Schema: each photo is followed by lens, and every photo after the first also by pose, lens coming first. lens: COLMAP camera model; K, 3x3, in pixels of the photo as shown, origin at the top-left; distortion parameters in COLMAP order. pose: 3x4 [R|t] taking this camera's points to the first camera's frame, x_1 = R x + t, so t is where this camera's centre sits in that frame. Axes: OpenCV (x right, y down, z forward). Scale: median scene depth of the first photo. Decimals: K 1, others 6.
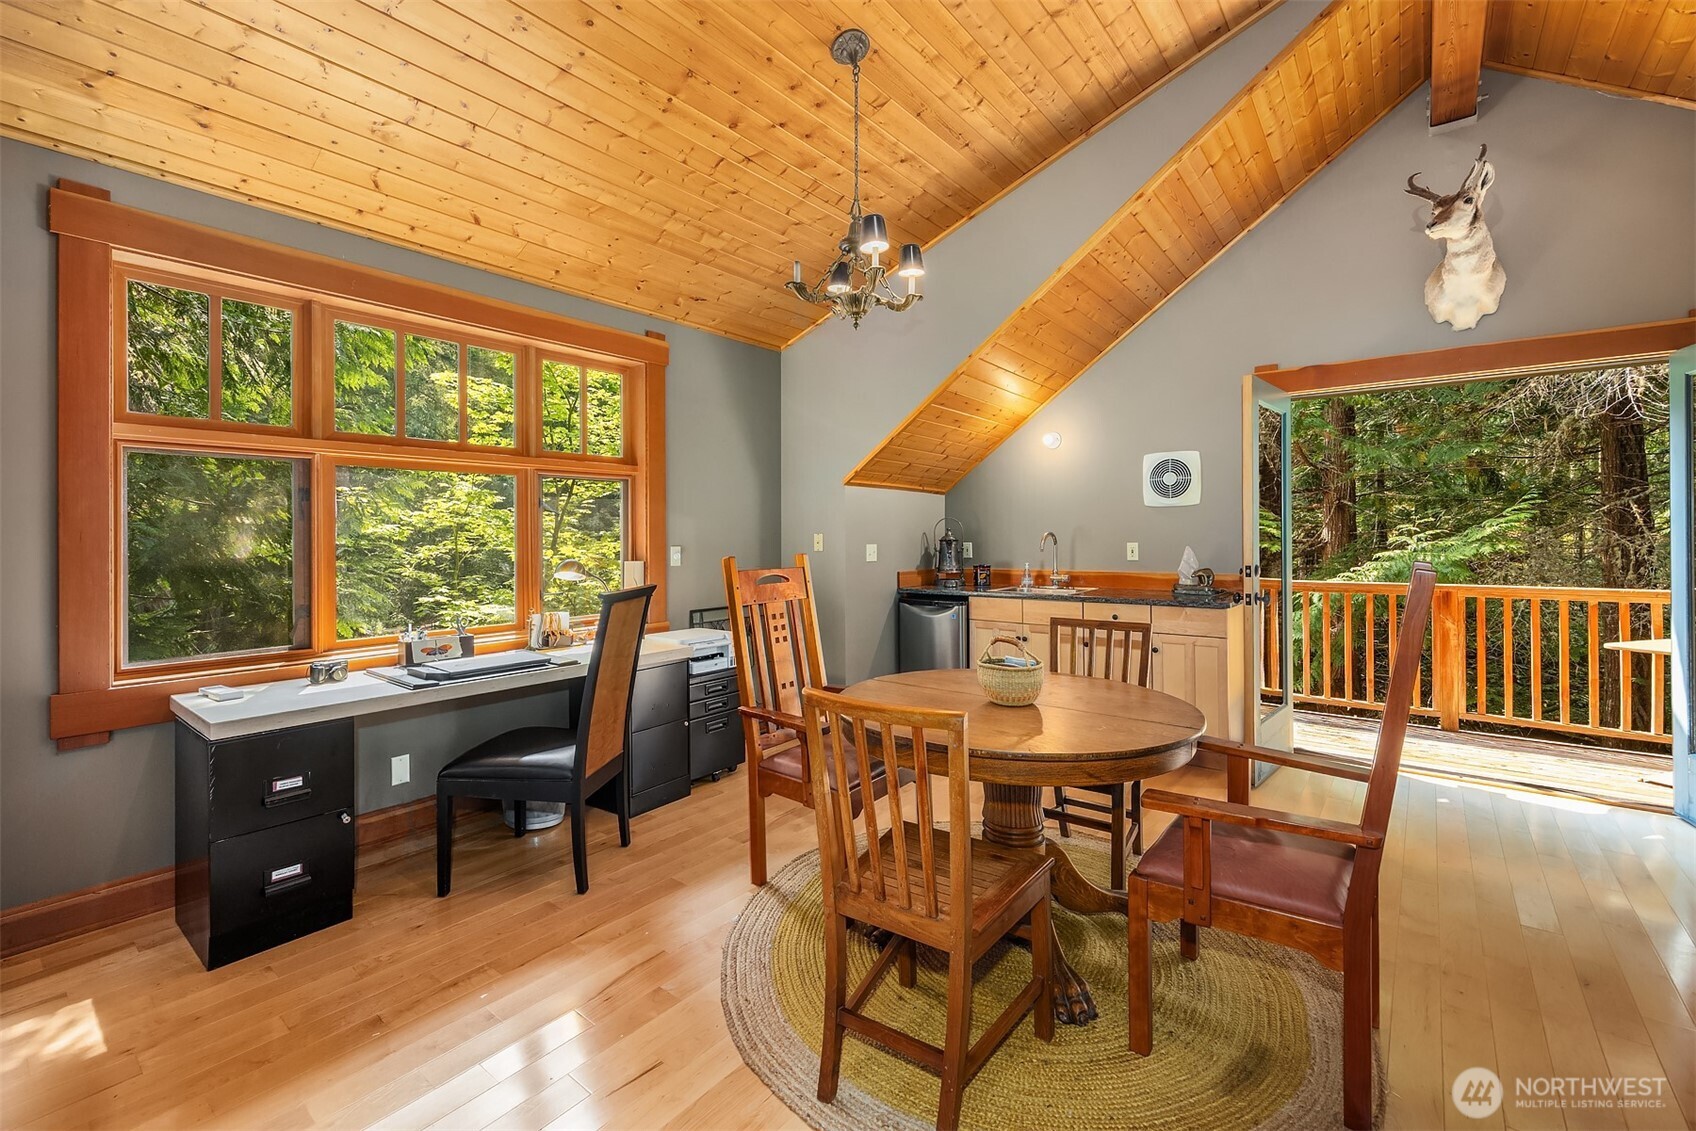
lens RADIAL K [[716.2, 0, 849.9], [0, 716.2, 538.5], [0, 0, 1]] dist [0.001606, 0.000493]
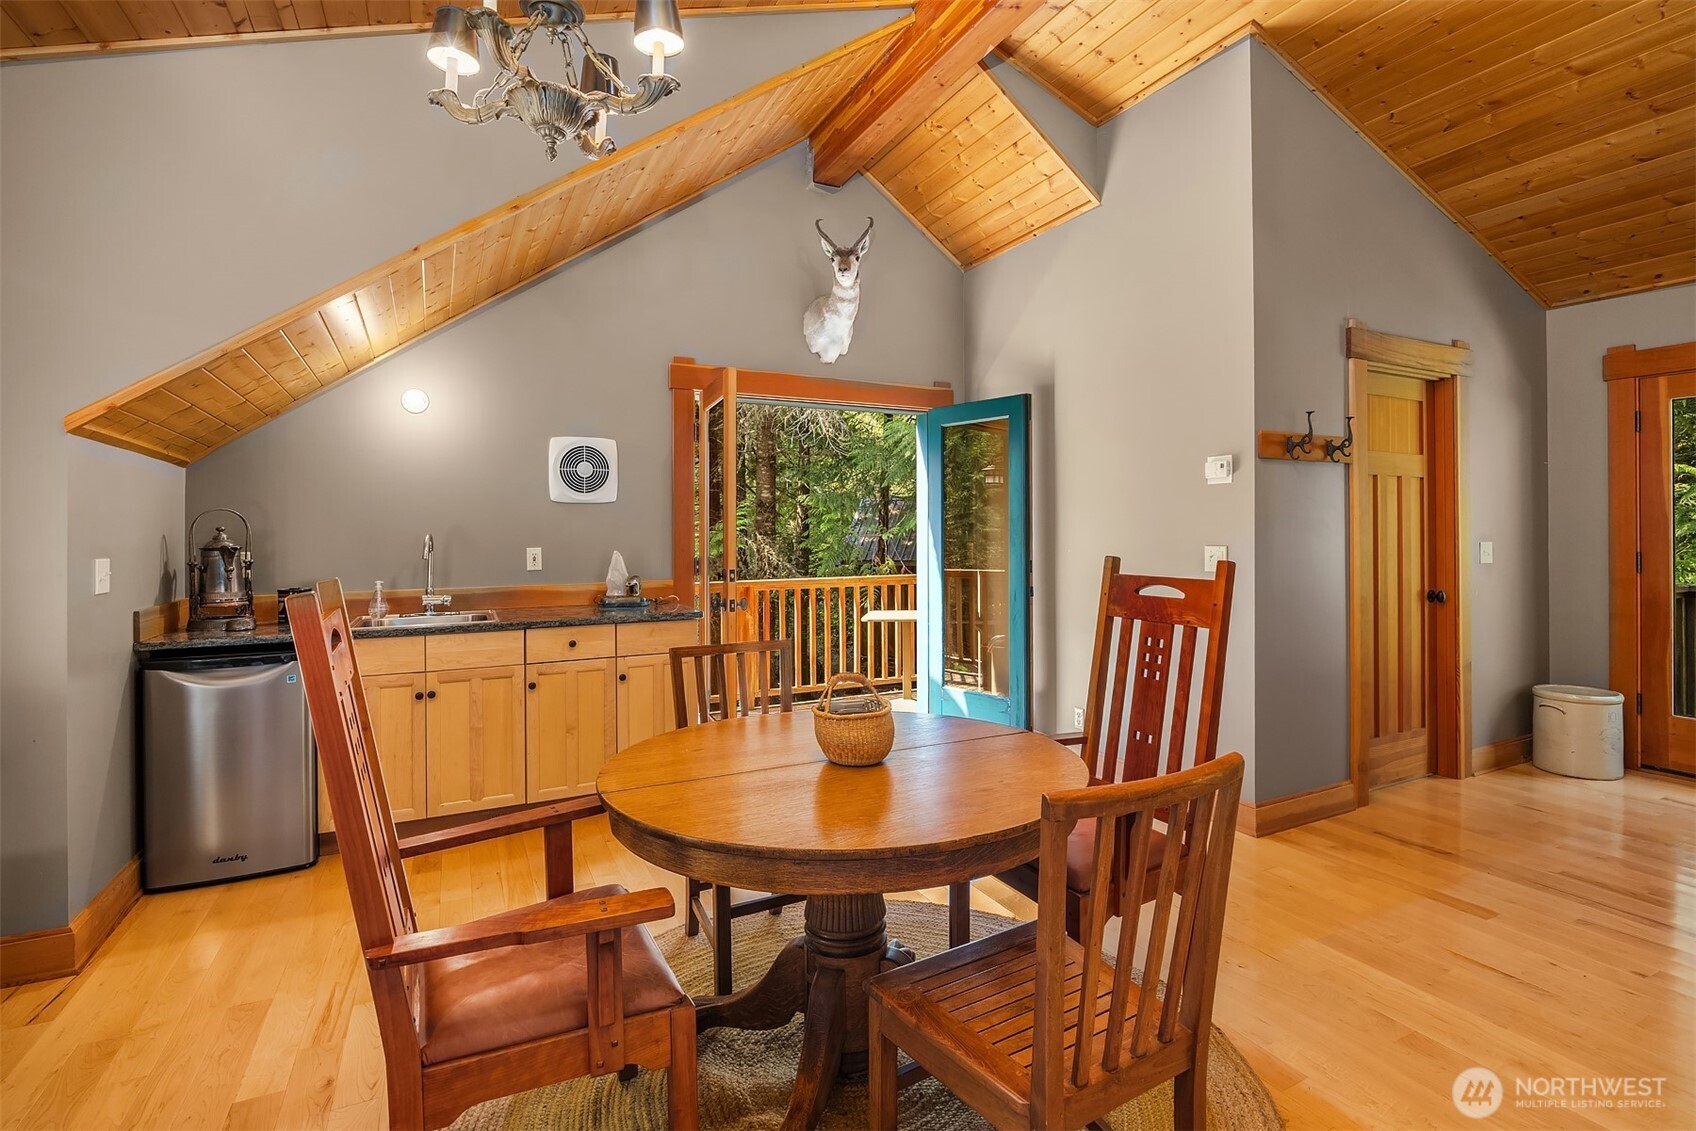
lens RADIAL K [[809.4, 0, 848.8], [0, 809.4, 532.9], [0, 0, 1]] dist [-0.002386, -0.000347]
pose [[0.416699, 0.000427, 0.909044, -0.278752], [0.009385, 0.999945, -0.004772, -0.002762], [-0.908996, 0.010520, 0.416672, 0.332116]]
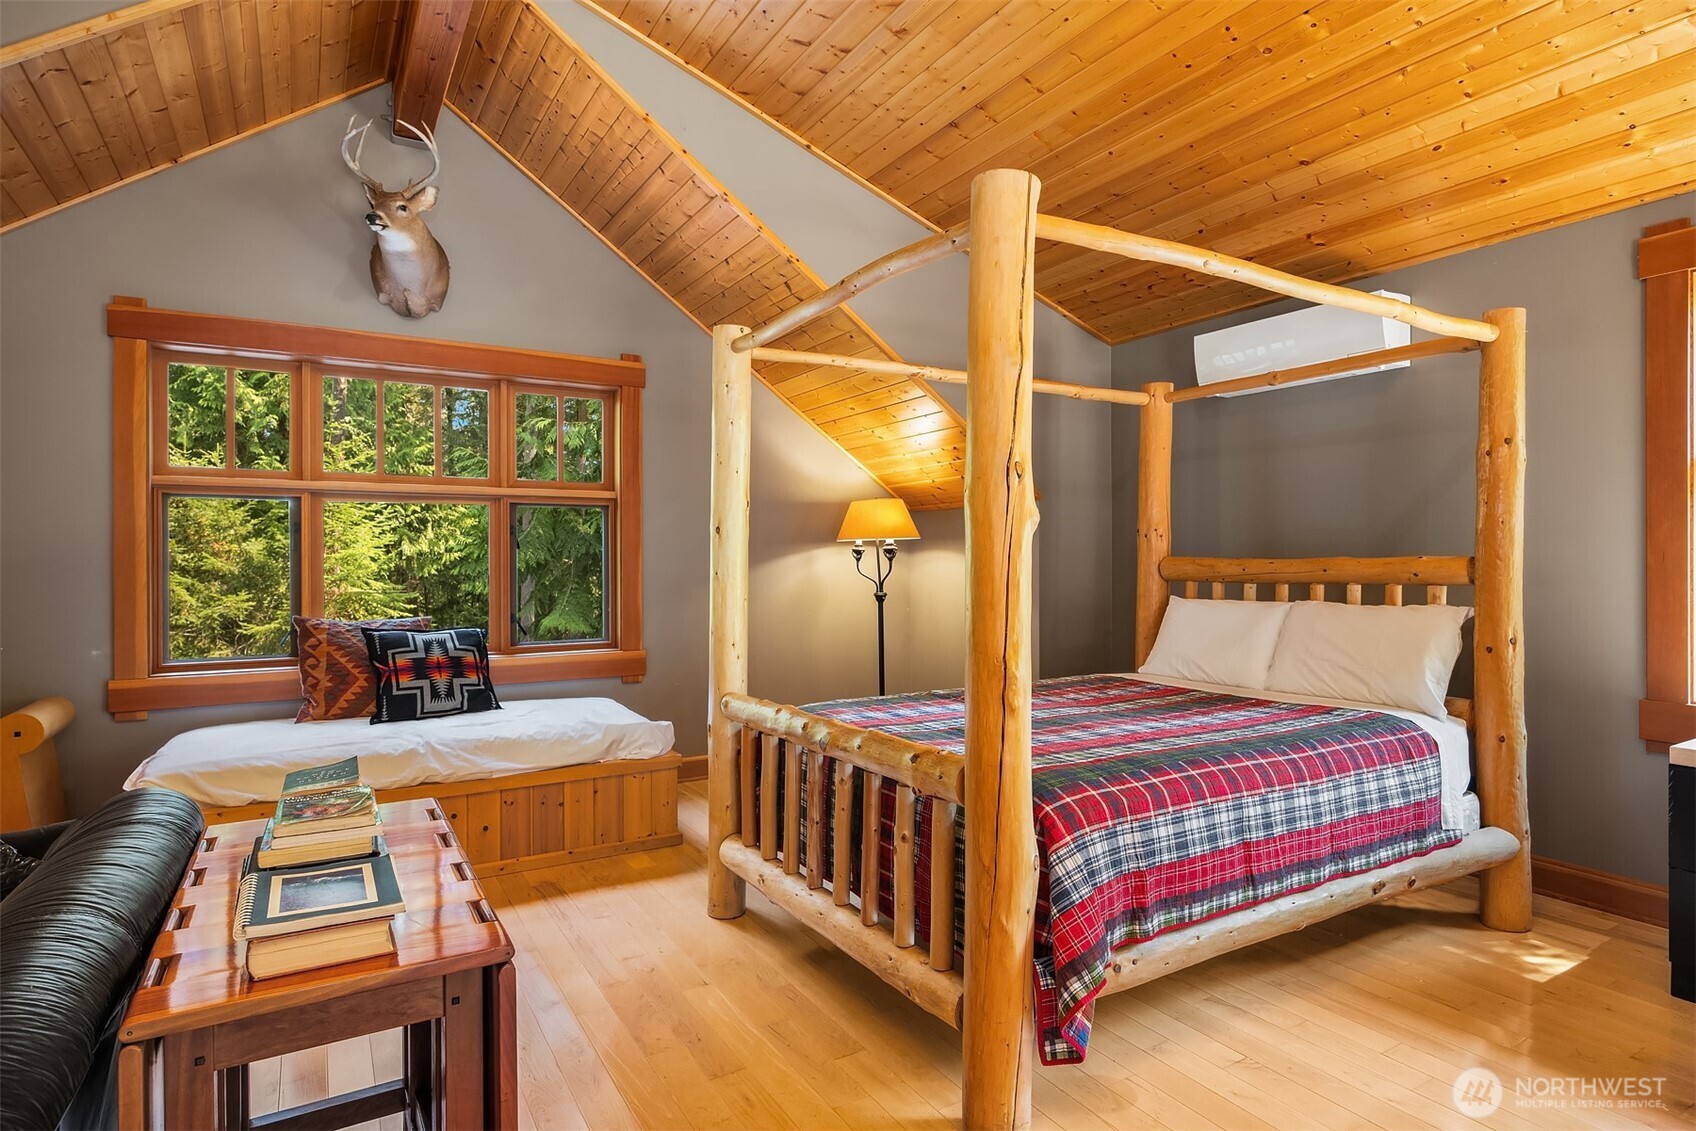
lens RADIAL K [[910.5, 0, 854.1], [0, 910.5, 561.7], [0, 0, 1]] dist [-0.004236, 0.000334]
pose [[-0.351455, 0.011118, -0.936139, 0.330736], [-0.000568, 0.999927, 0.012089, -0.003465], [0.936205, 0.004781, -0.351423, 0.187250]]
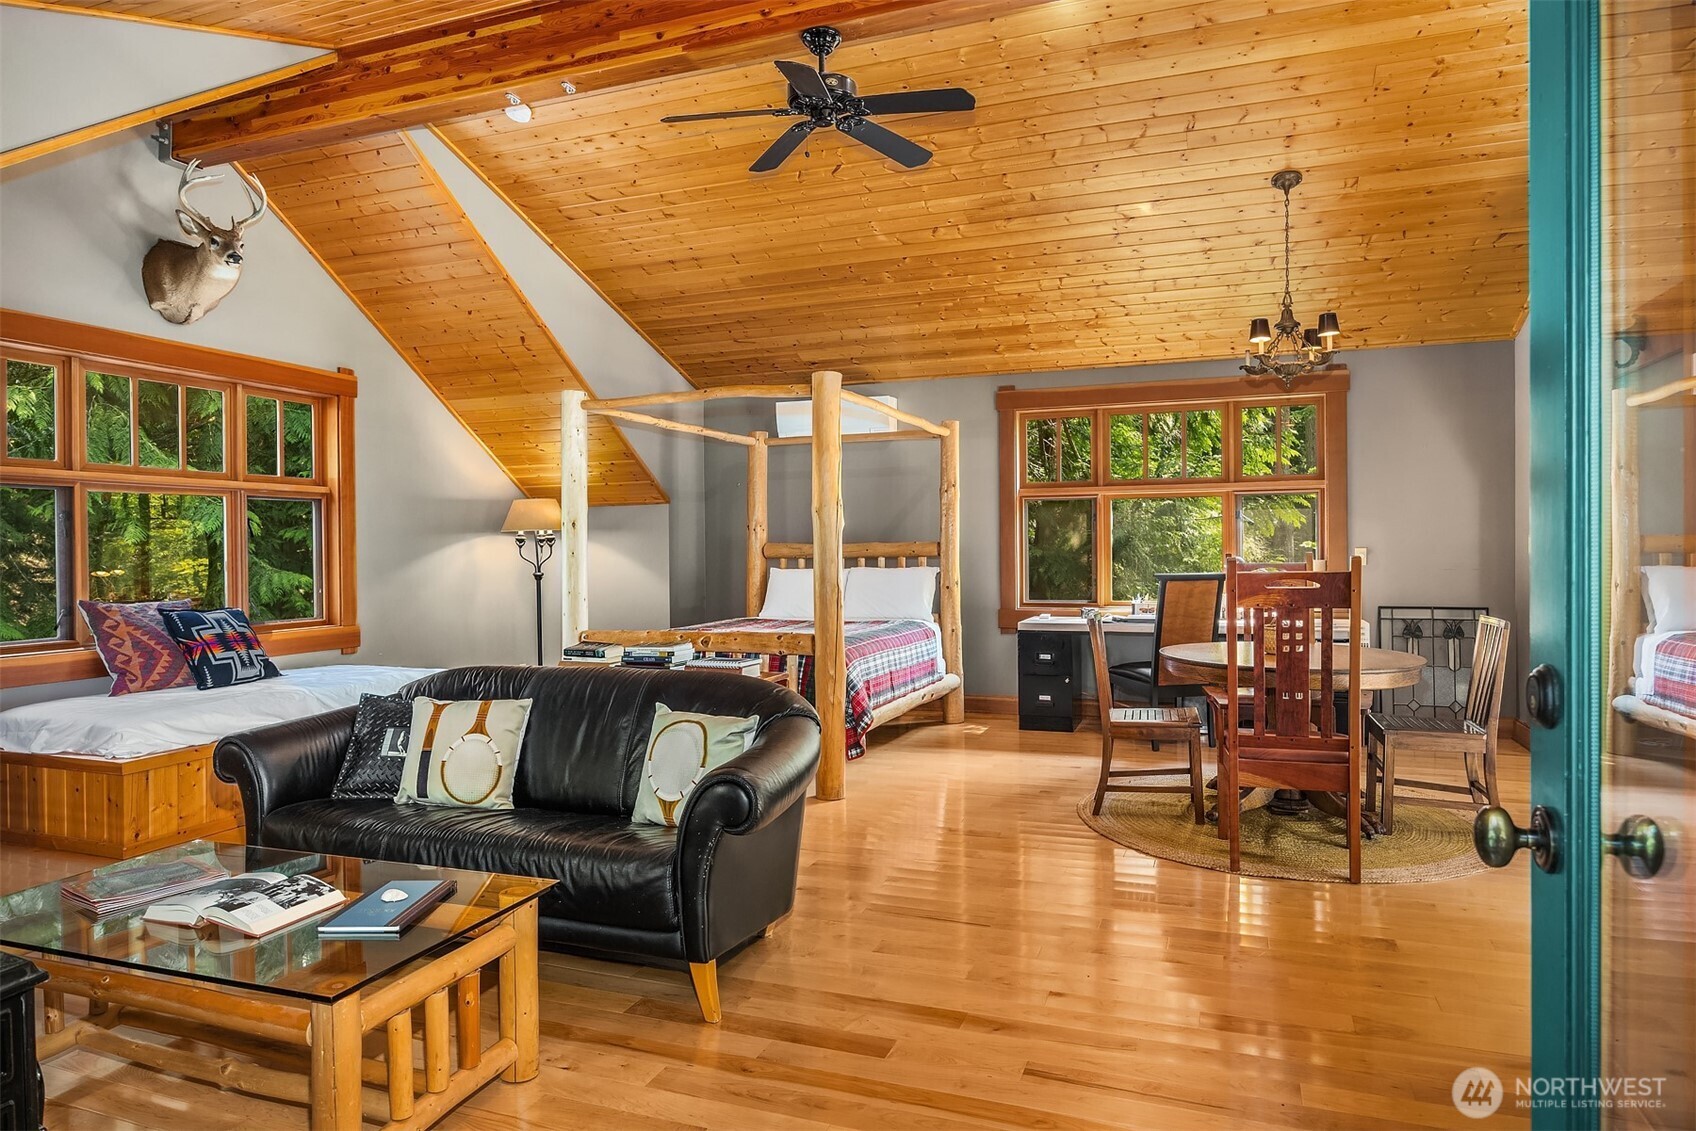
lens RADIAL K [[1022.2, 0, 849.0], [0, 1022.2, 556.9], [0, 0, 1]] dist [0.001246, 0.000688]
pose [[0.301881, 0.012698, -0.953261, 1.002371], [0.000769, 0.999908, 0.013563, 0.003067], [0.953345, -0.004828, 0.301844, -0.242273]]
